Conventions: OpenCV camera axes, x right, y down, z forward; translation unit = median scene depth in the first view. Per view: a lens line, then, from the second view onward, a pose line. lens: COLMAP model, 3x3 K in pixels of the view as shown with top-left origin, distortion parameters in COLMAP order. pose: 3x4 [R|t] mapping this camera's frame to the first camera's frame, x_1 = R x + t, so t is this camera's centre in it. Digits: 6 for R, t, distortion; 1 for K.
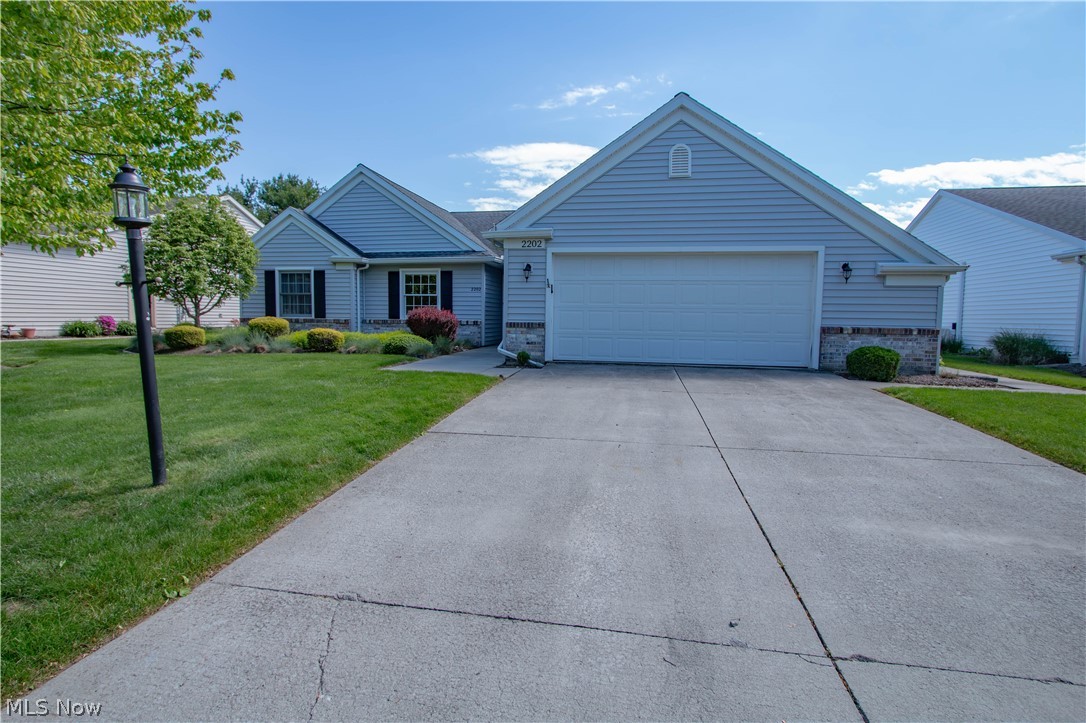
lens RADIAL K [[471.5, 0, 543.0], [0, 471.5, 361.5], [0, 0, 1]] dist [-0.042440, 0.012571]
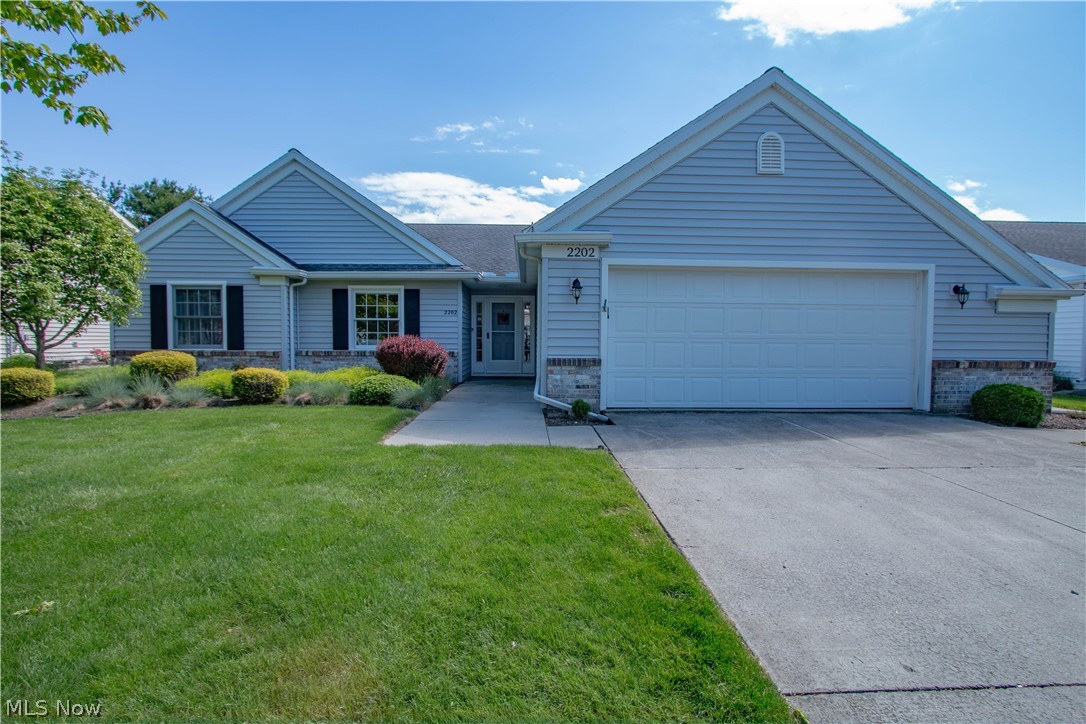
lens RADIAL K [[471.5, 0, 543.0], [0, 471.5, 362.0], [0, 0, 1]] dist [-0.042440, 0.012571]
pose [[0.980773, -0.015002, 0.194575, -0.174663], [0.024047, 0.998733, -0.044203, -0.036385], [-0.193666, 0.048032, 0.979891, 0.229426]]
